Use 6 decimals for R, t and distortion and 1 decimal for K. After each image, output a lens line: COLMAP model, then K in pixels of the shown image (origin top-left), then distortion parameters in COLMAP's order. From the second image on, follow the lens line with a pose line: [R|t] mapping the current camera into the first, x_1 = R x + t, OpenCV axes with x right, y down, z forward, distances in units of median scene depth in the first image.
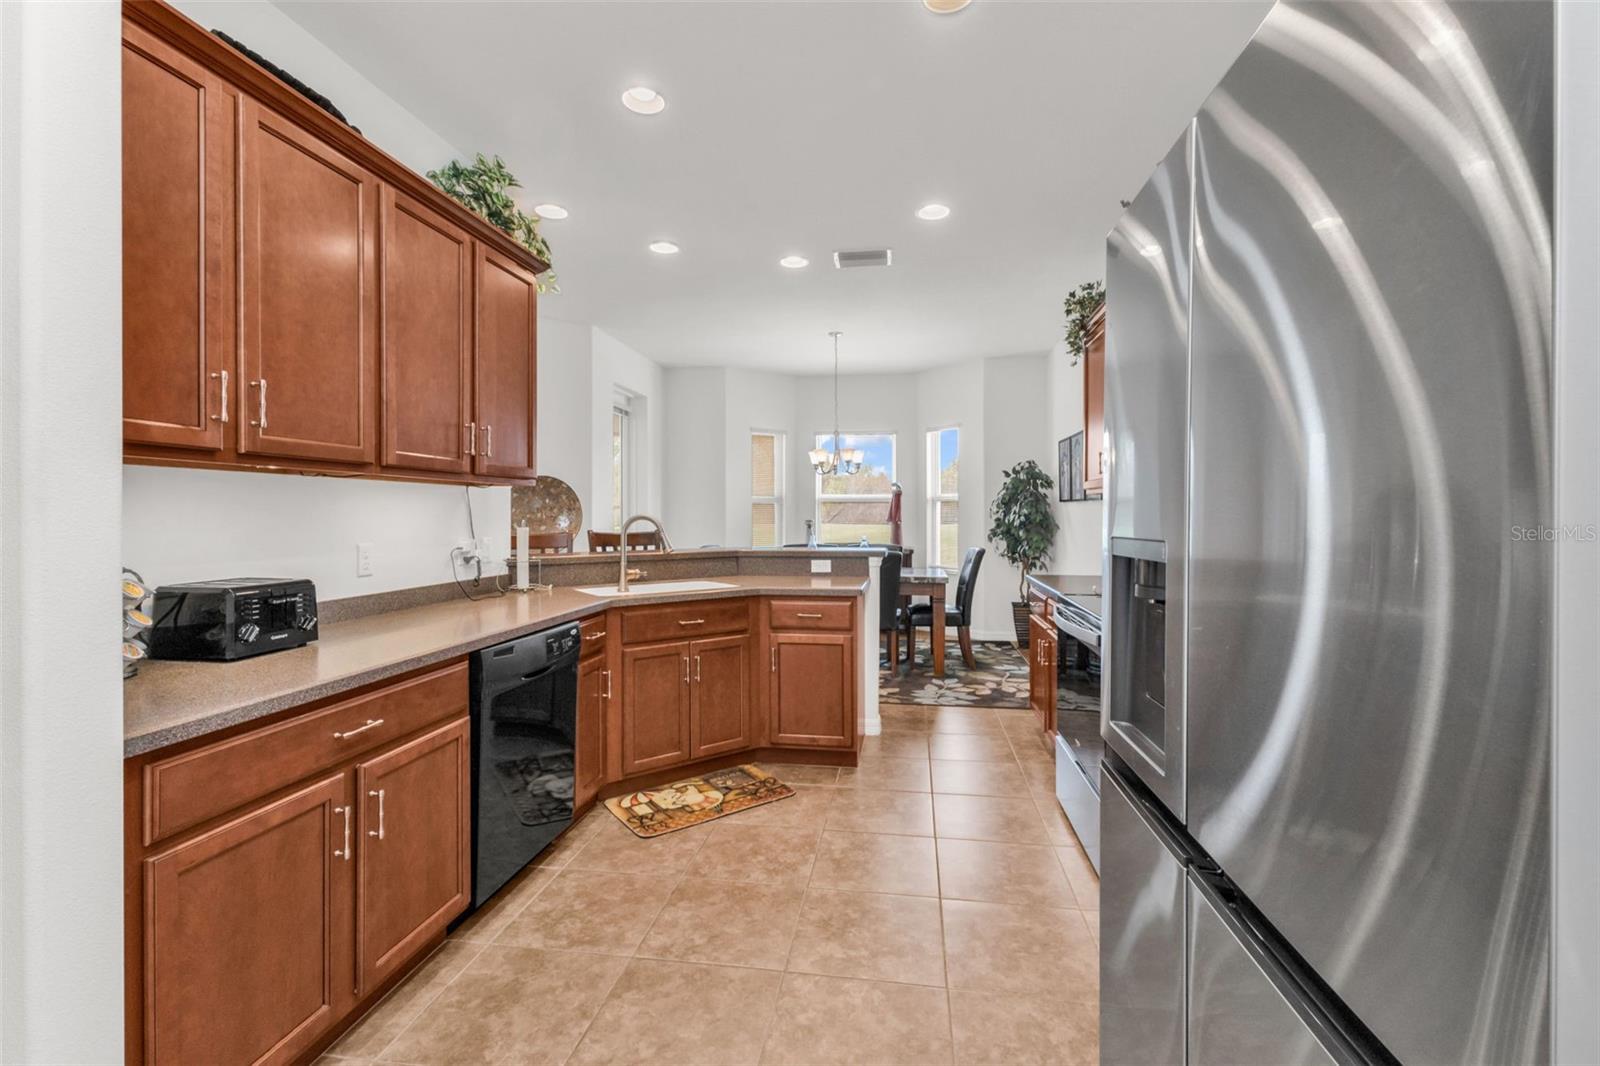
lens RADIAL K [[705.9, 0, 807.1], [0, 705.9, 523.9], [0, 0, 1]] dist [0.003093, 0.000499]
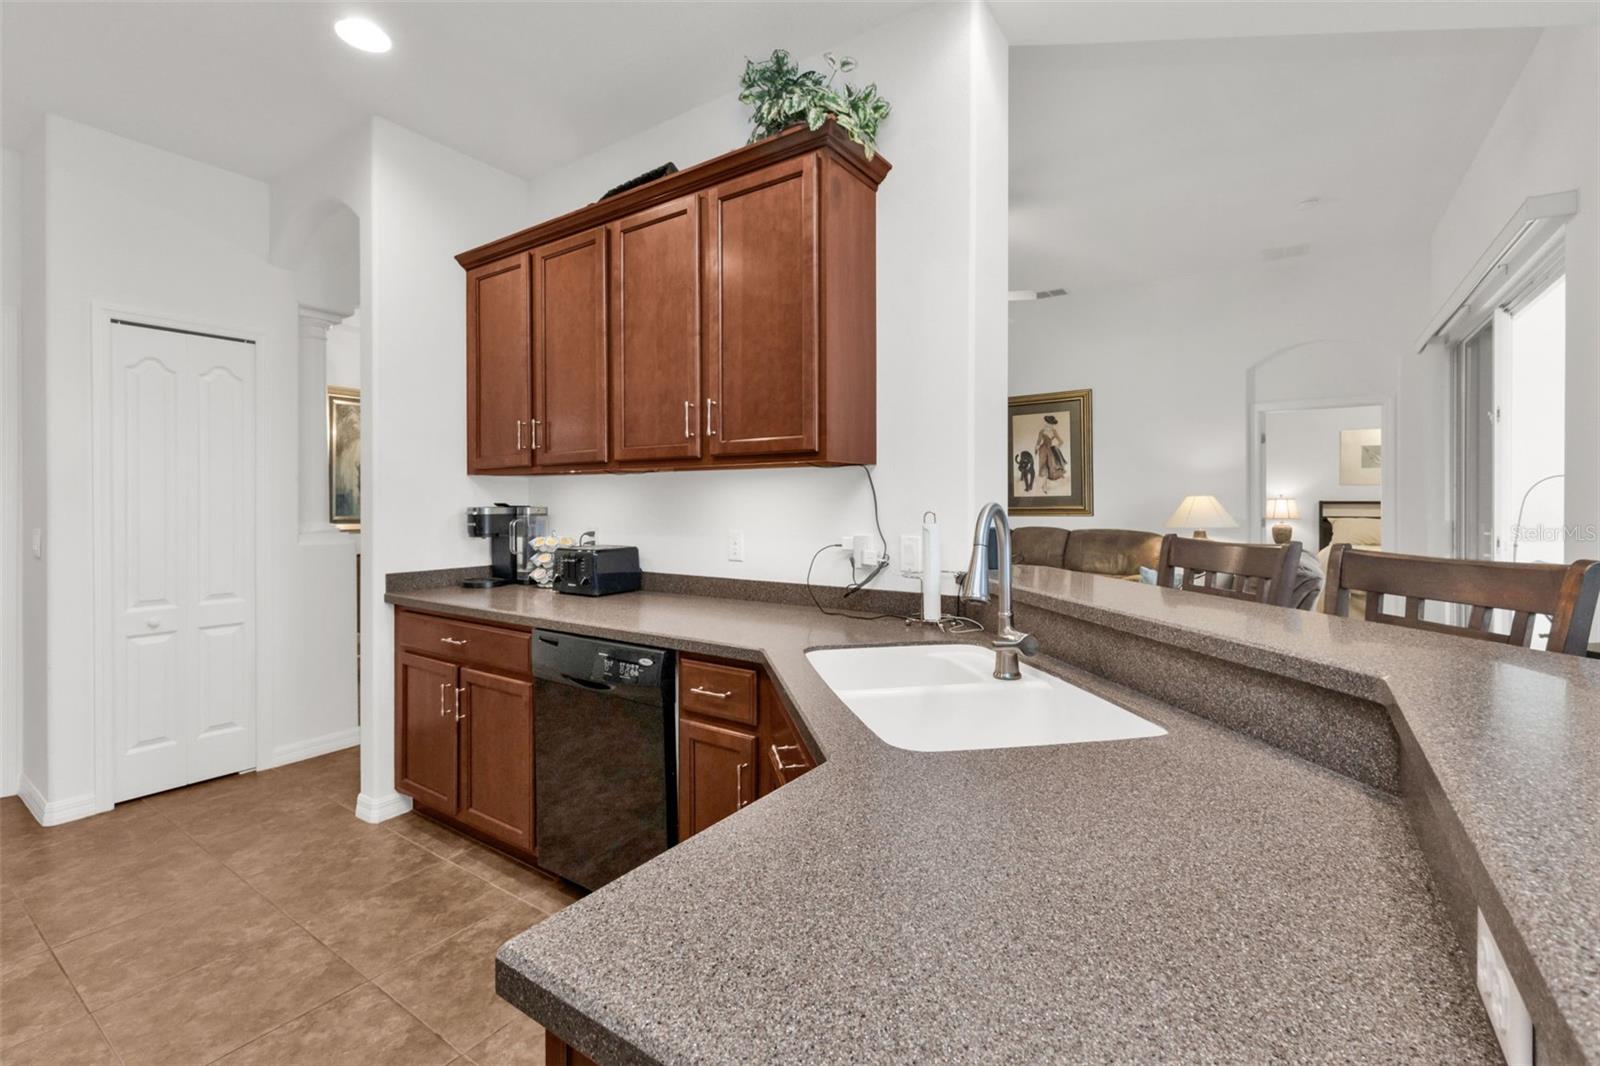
lens RADIAL K [[683.5, 0, 805.2], [0, 683.5, 508.1], [0, 0, 1]] dist [0.003804, 0.000595]
pose [[-0.435213, 0.005512, -0.900311, 0.281822], [-0.011322, 0.999869, 0.011595, -0.021157], [0.900256, 0.015240, -0.435094, 1.720242]]
